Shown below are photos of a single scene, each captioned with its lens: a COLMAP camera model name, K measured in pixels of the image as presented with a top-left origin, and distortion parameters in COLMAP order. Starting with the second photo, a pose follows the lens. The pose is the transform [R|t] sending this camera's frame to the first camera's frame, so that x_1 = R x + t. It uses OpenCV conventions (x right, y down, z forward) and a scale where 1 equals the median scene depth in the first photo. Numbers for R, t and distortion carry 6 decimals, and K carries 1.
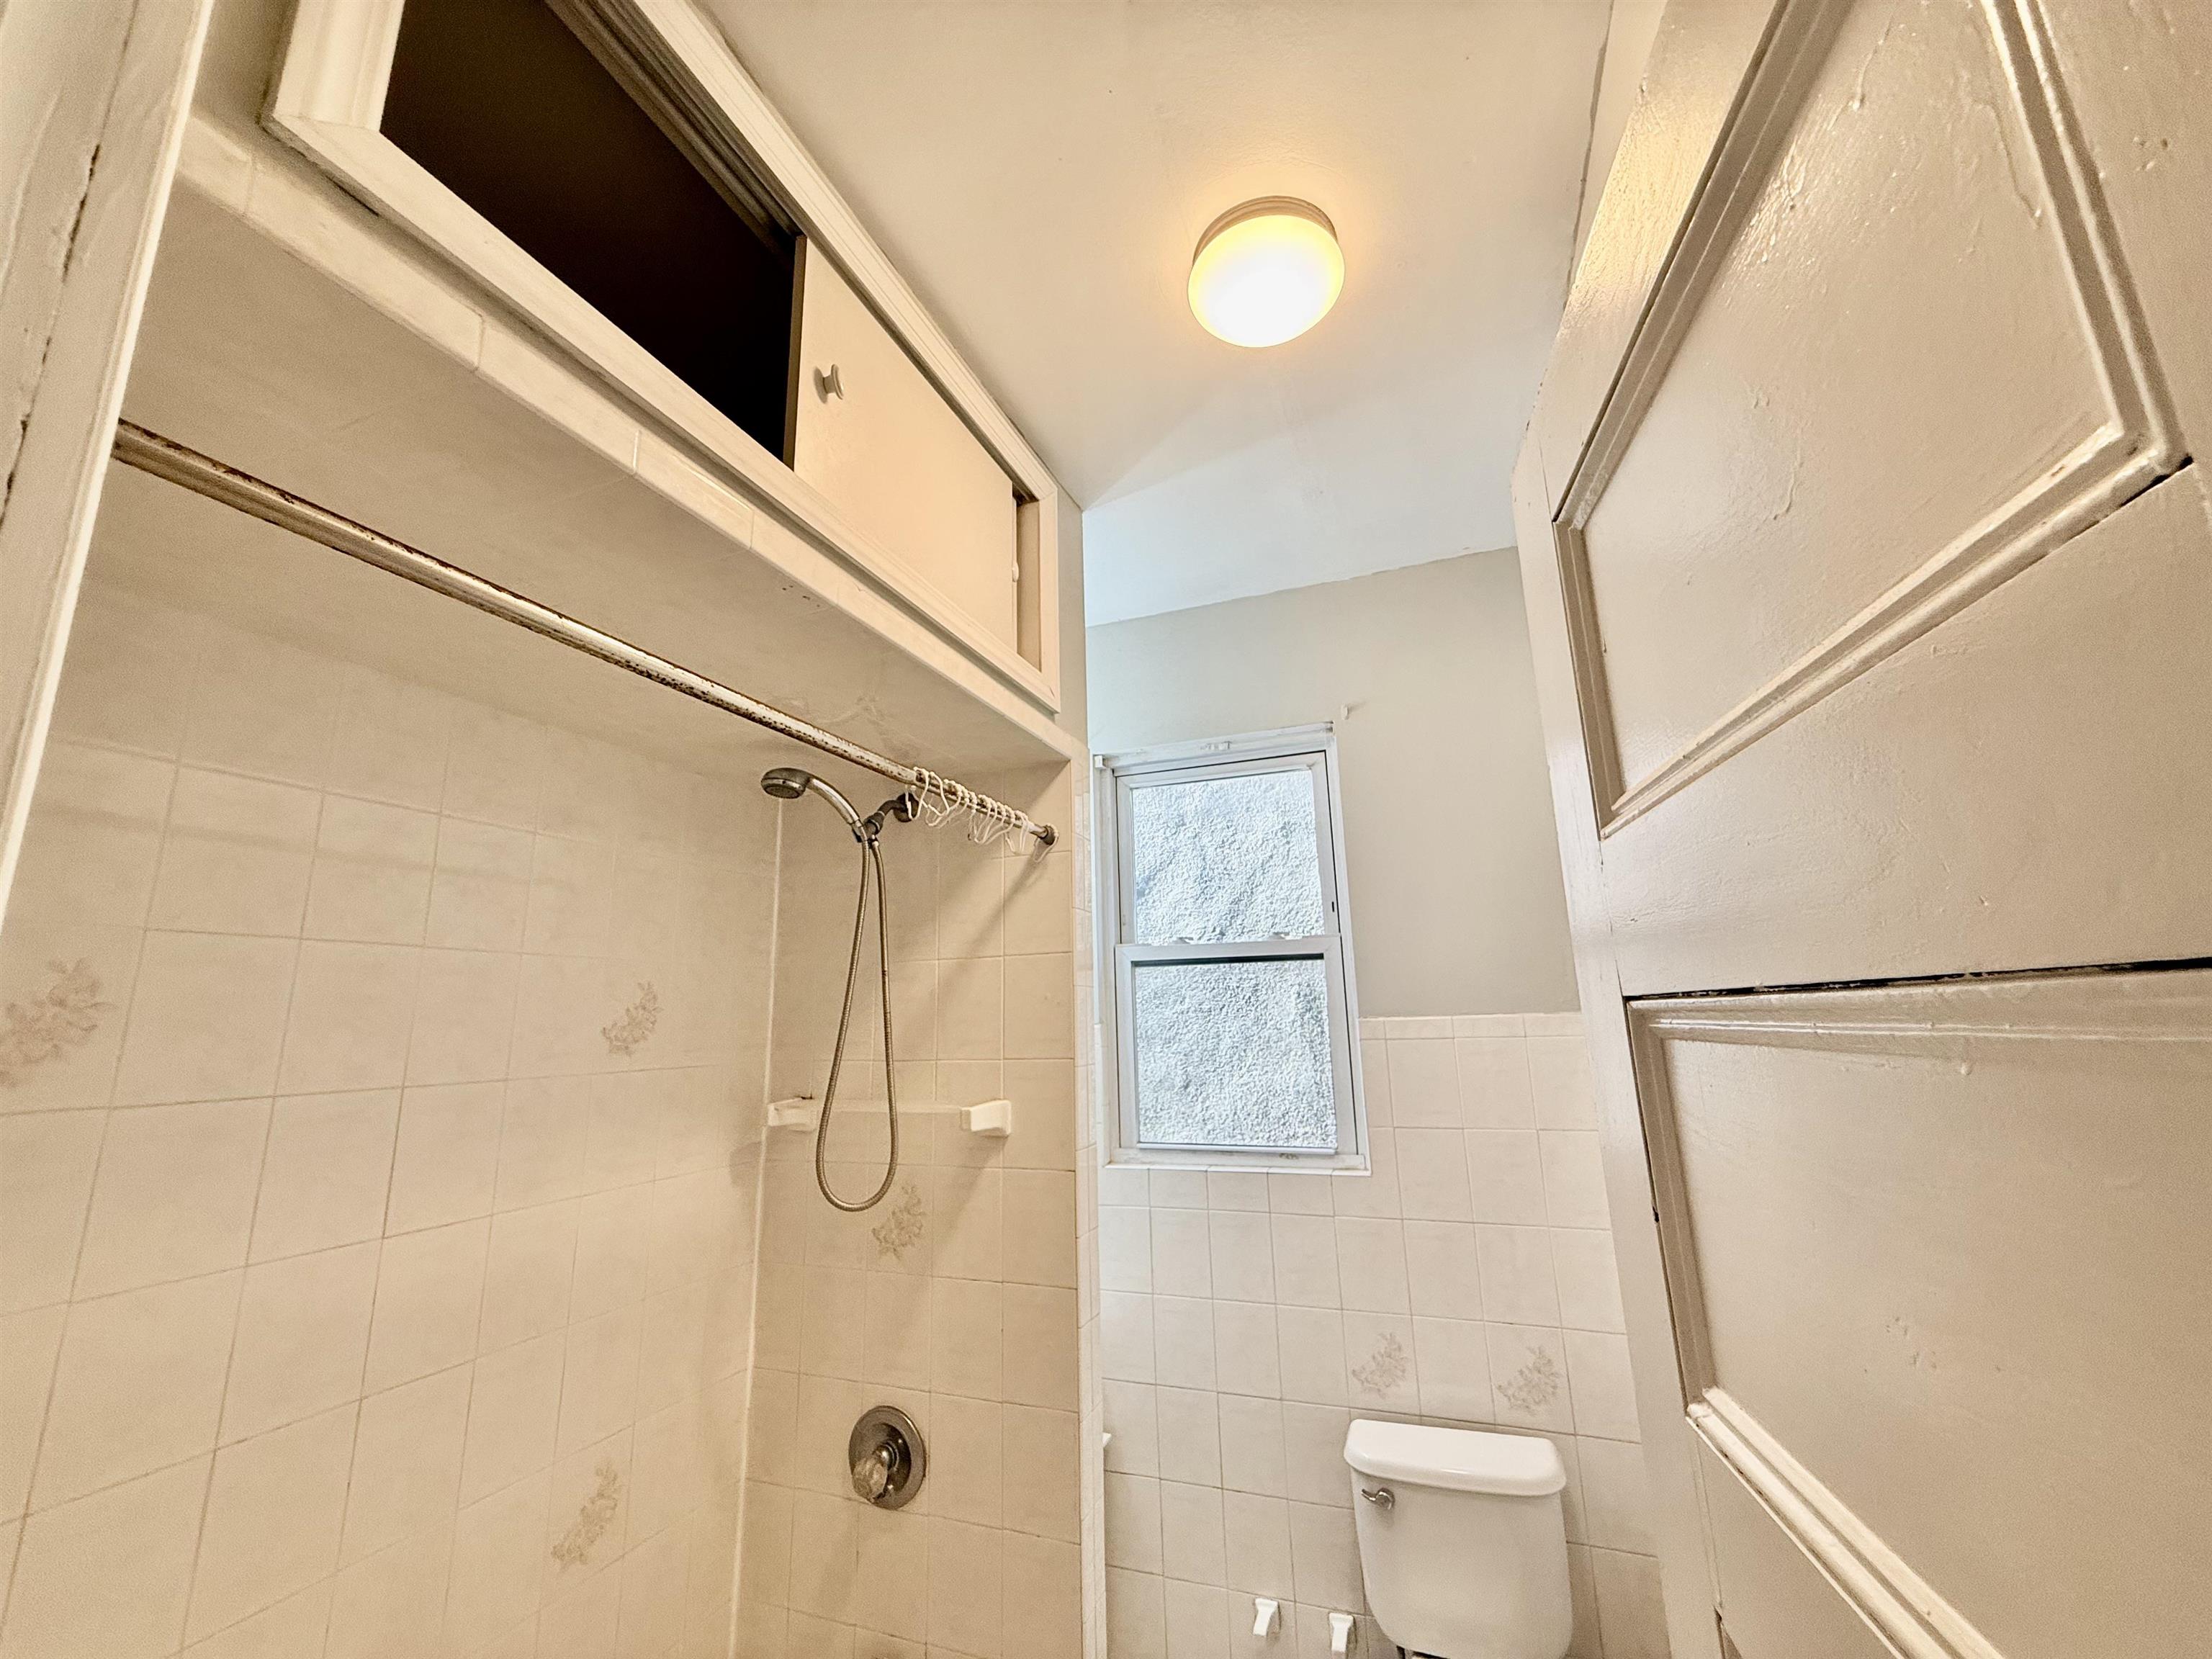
lens RADIAL K [[885.3, 0, 1101.9], [0, 885.3, 831.5], [0, 0, 1]] dist [-0.000742, 0.000684]
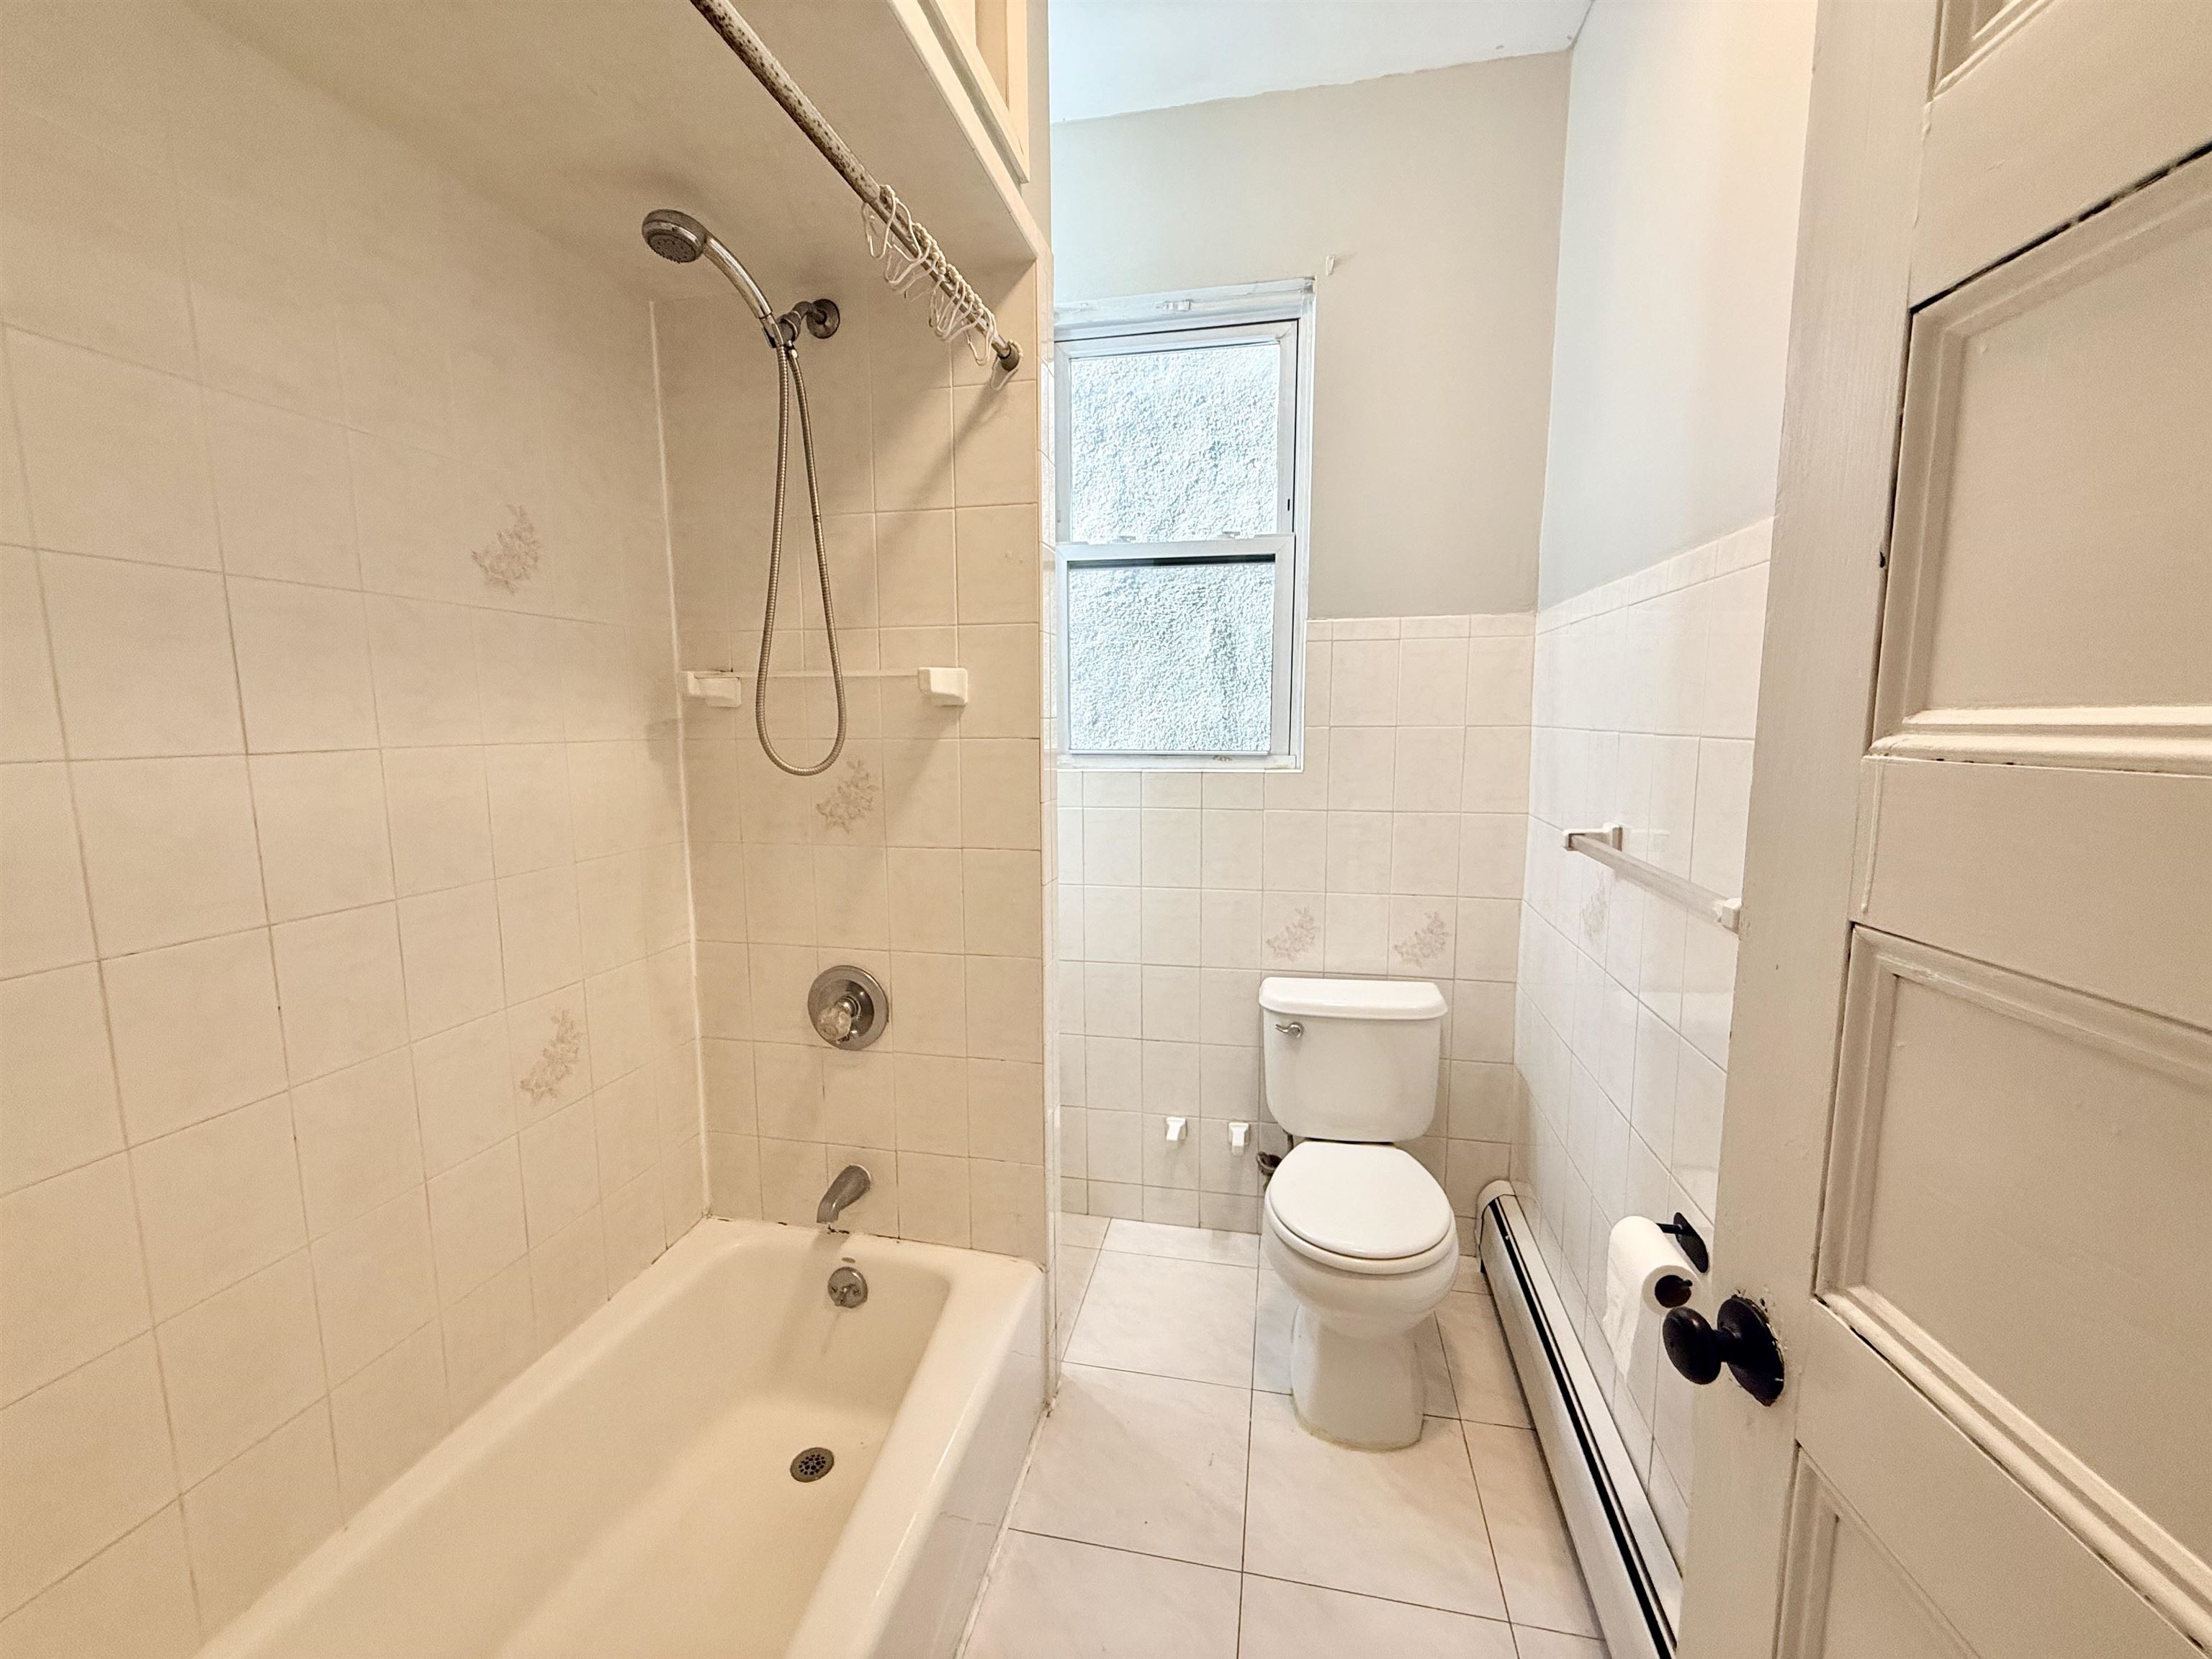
lens RADIAL K [[885.3, 0, 1104.9], [0, 885.3, 830.8], [0, 0, 1]] dist [-0.000742, 0.000684]
pose [[0.986753, -0.001144, 0.162227, -0.107122], [-0.052748, 0.943379, 0.327497, 0.147297], [-0.153416, -0.331716, 0.930821, 0.057326]]
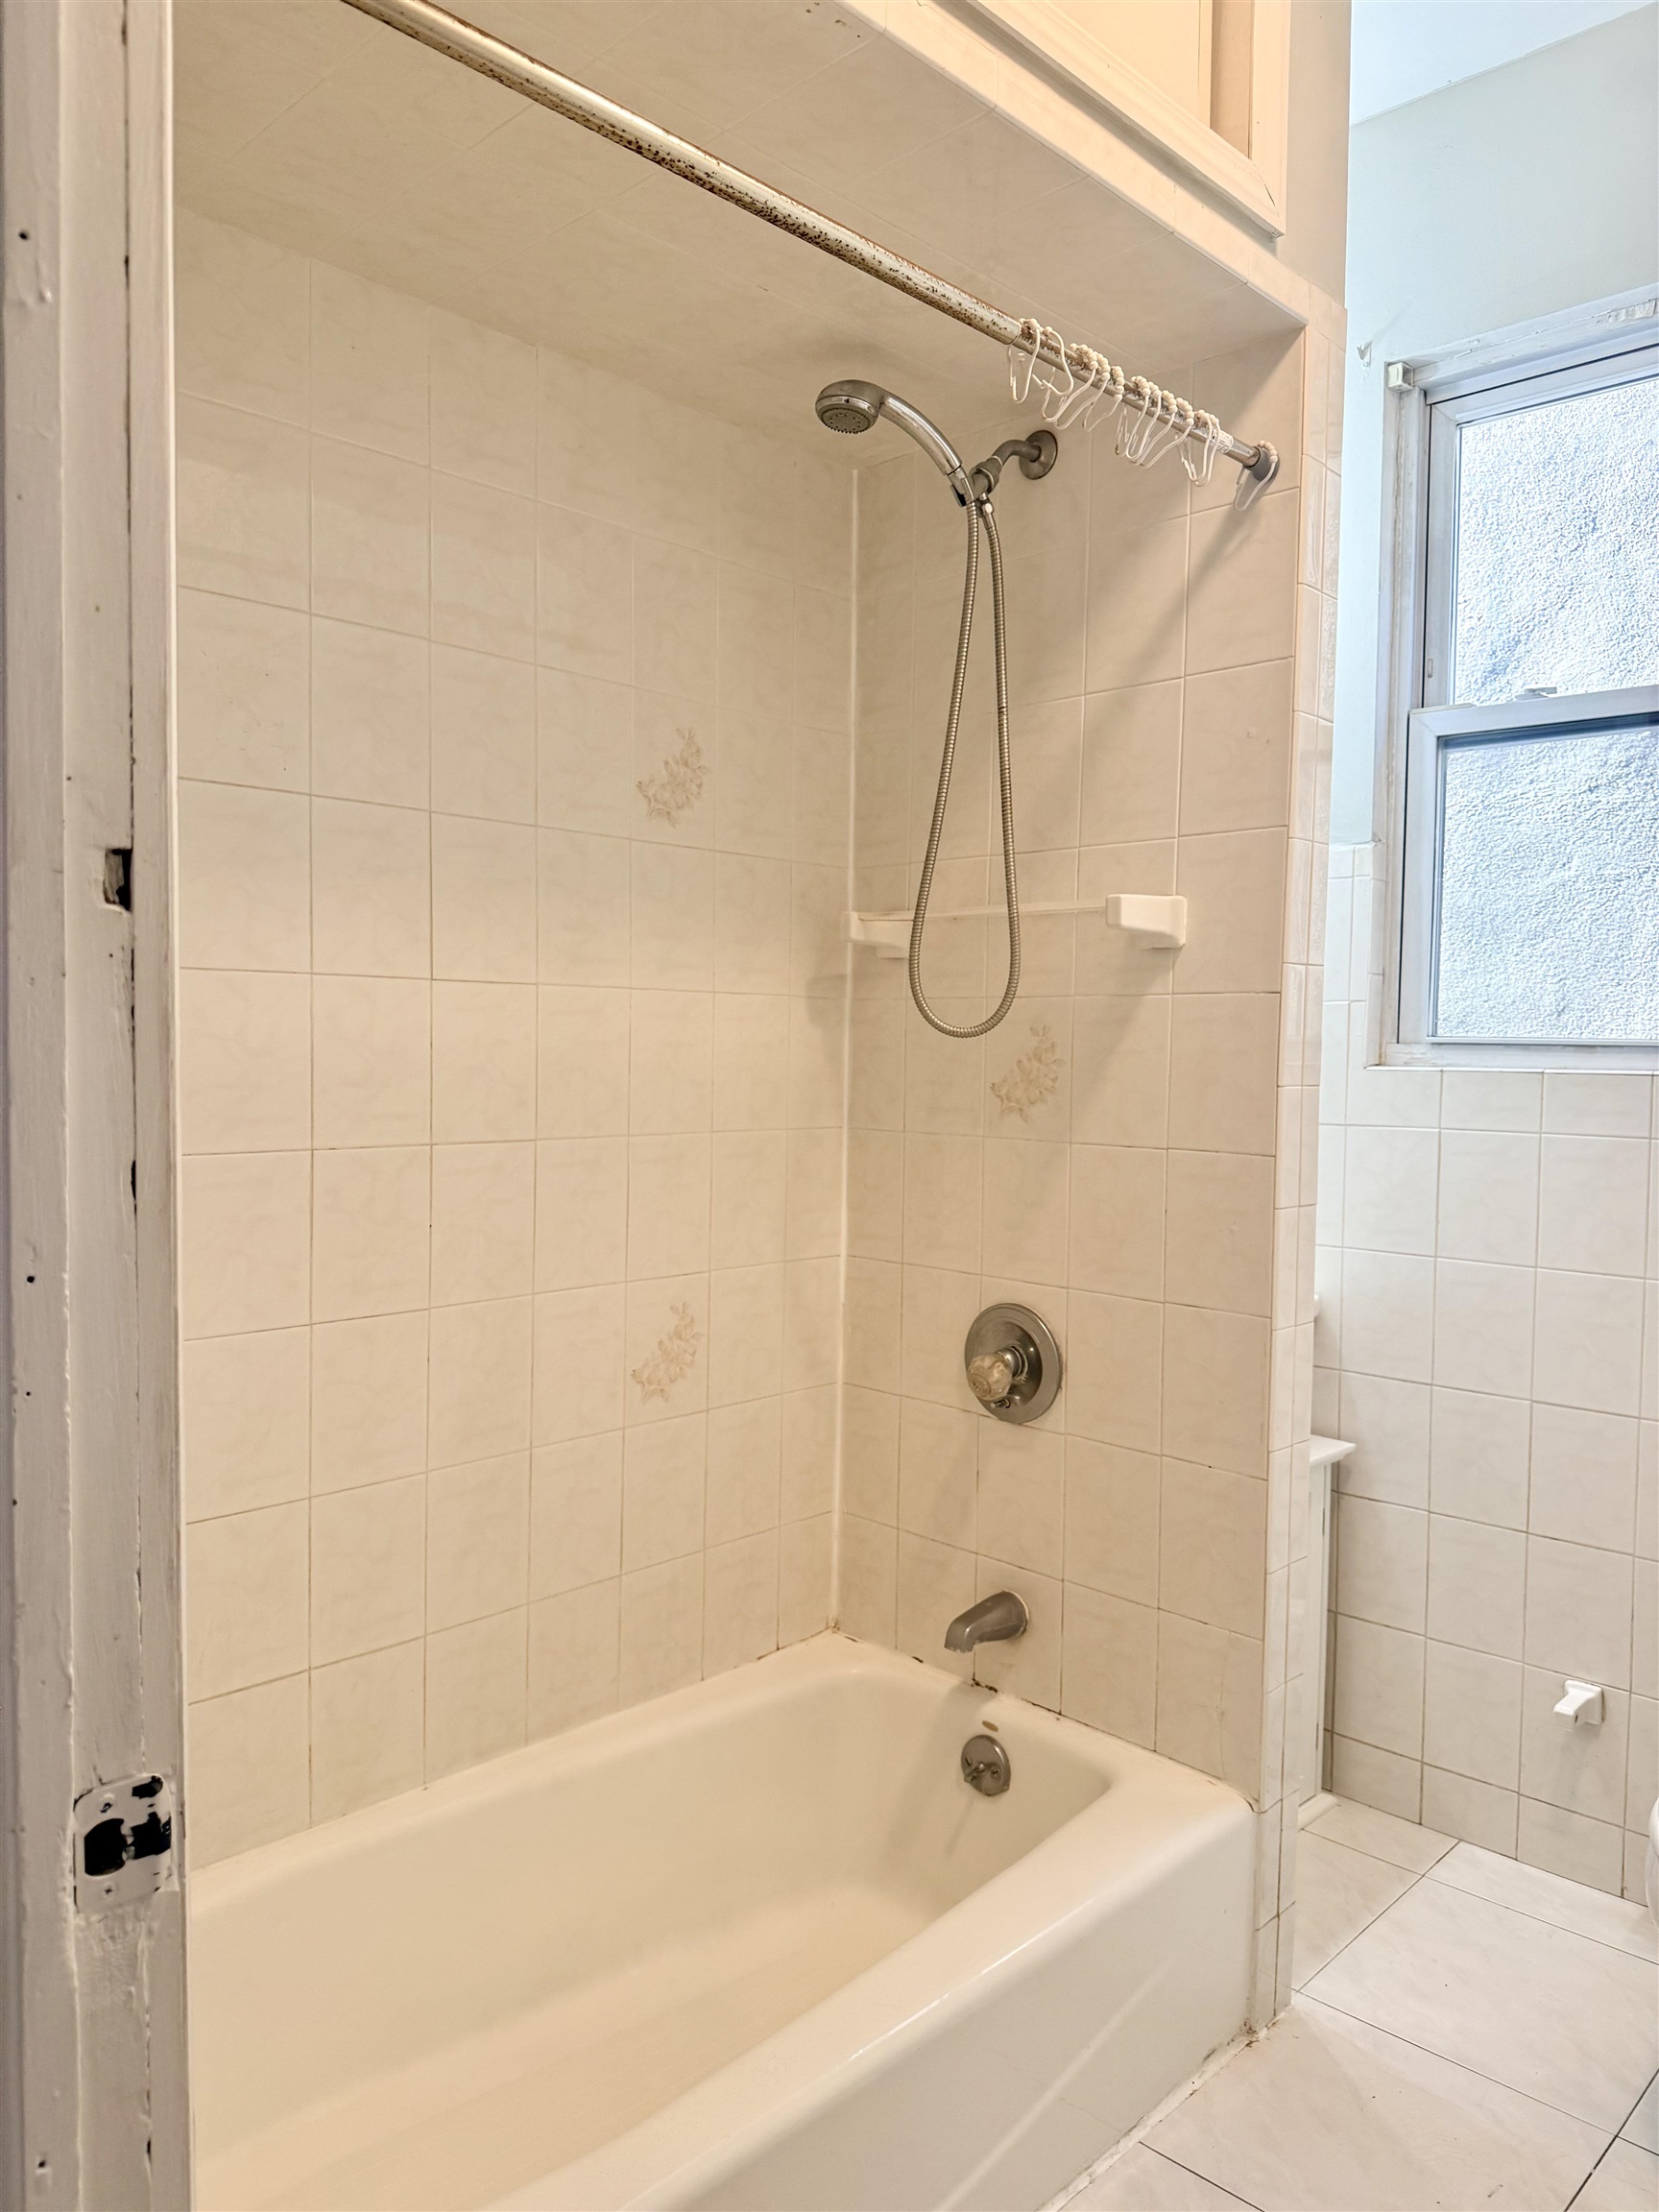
lens RADIAL K [[1558.2, 0, 831.9], [0, 1558.2, 1115.9], [0, 0, 1]] dist [0.058984, -0.084690]
pose [[0.921751, 0.056452, -0.383651, 0.106097], [0.045066, 0.967049, 0.250571, 0.151807], [0.385155, -0.248254, 0.888834, -0.176113]]
